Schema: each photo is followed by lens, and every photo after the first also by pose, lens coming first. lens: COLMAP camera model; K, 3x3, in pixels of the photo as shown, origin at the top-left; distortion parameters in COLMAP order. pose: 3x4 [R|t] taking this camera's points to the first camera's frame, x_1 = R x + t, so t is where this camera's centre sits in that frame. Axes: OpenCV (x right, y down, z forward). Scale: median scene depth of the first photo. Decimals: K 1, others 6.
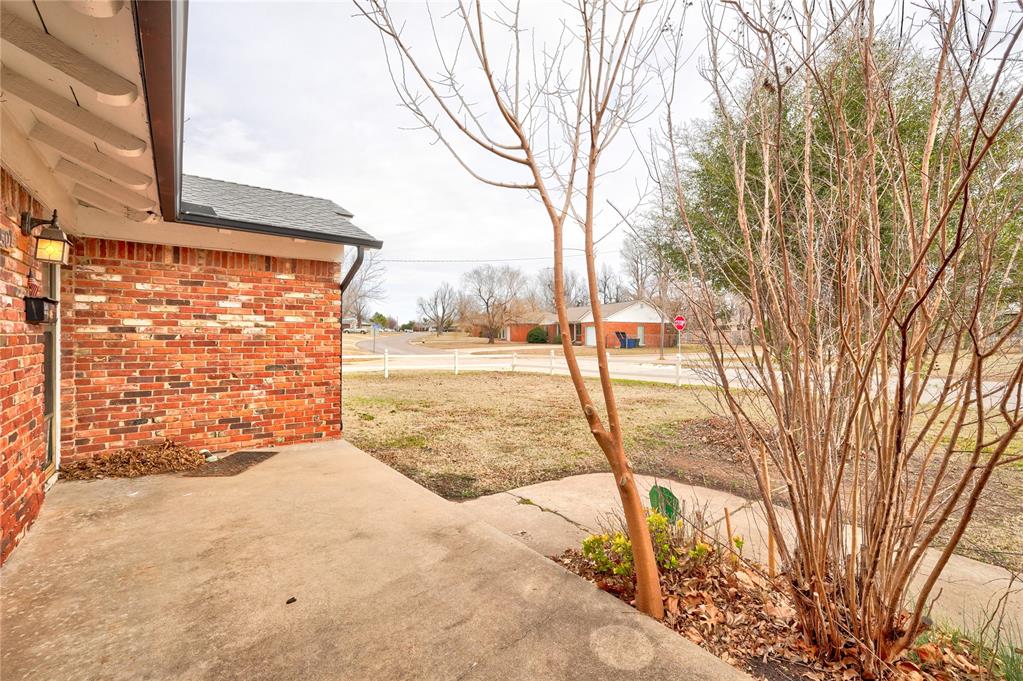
lens RADIAL K [[438.6, 0, 512.1], [0, 438.6, 336.6], [0, 0, 1]] dist [-0.006966, 0.003069]
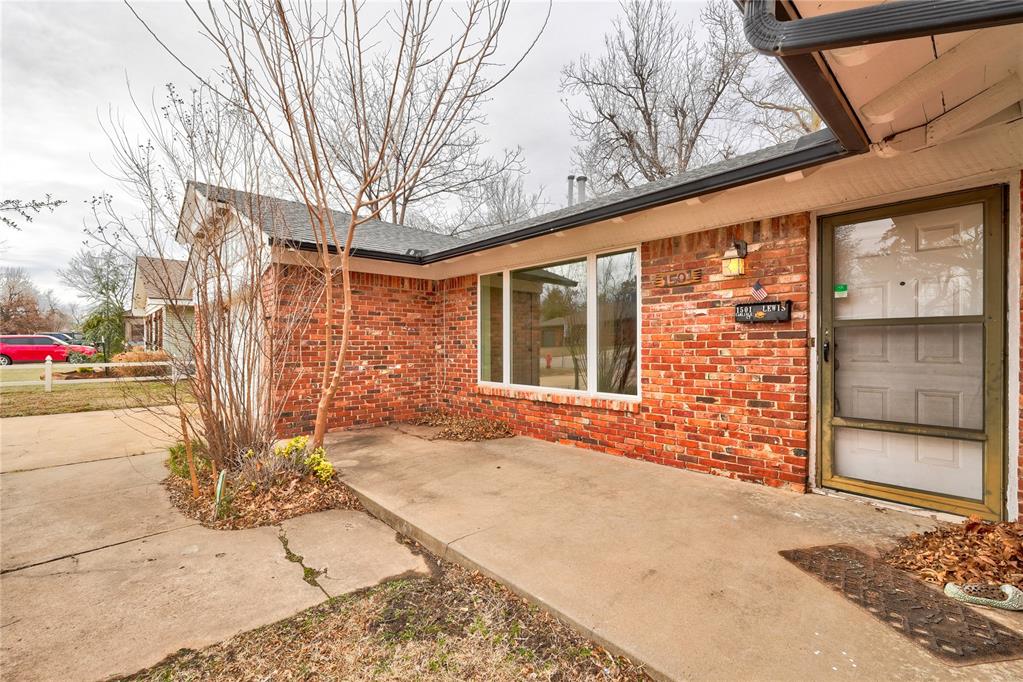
lens RADIAL K [[438.6, 0, 505.1], [0, 438.6, 342.2], [0, 0, 1]] dist [-0.006966, 0.003069]
pose [[-0.996600, 0.000823, -0.082388, -0.272444], [0.001219, 0.999988, -0.004764, 0.030033], [0.082383, -0.004848, -0.996589, 2.213498]]
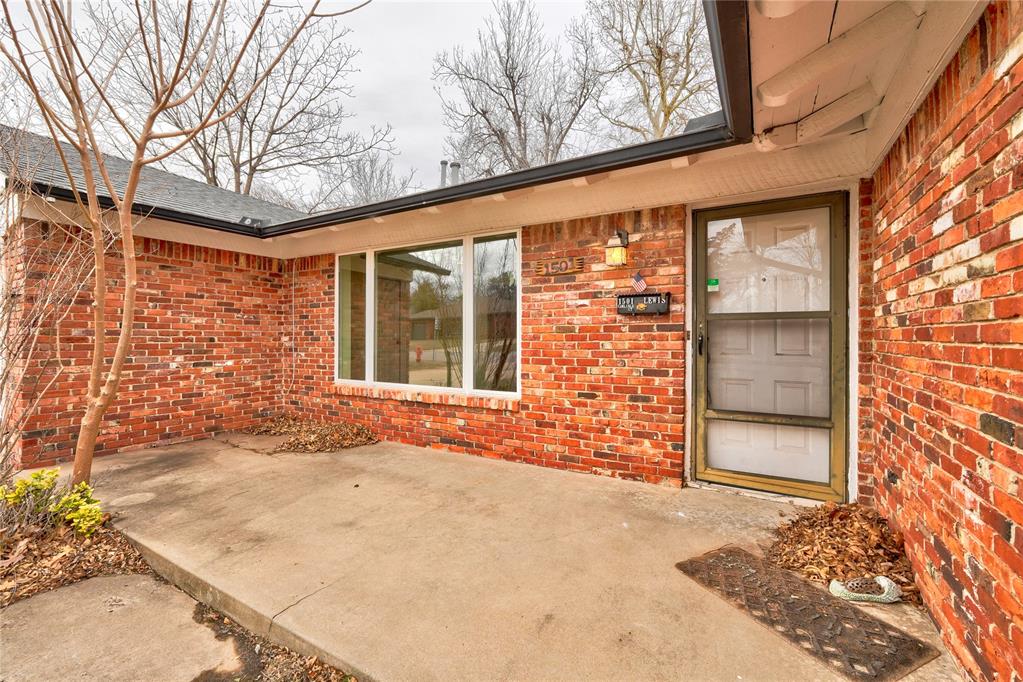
lens RADIAL K [[438.6, 0, 507.8], [0, 438.6, 336.8], [0, 0, 1]] dist [-0.006966, 0.003069]
pose [[-0.928053, -0.005131, -0.372413, -0.307741], [-0.004665, 0.999987, -0.002153, 0.034066], [0.372419, -0.000261, -0.928065, 2.012373]]
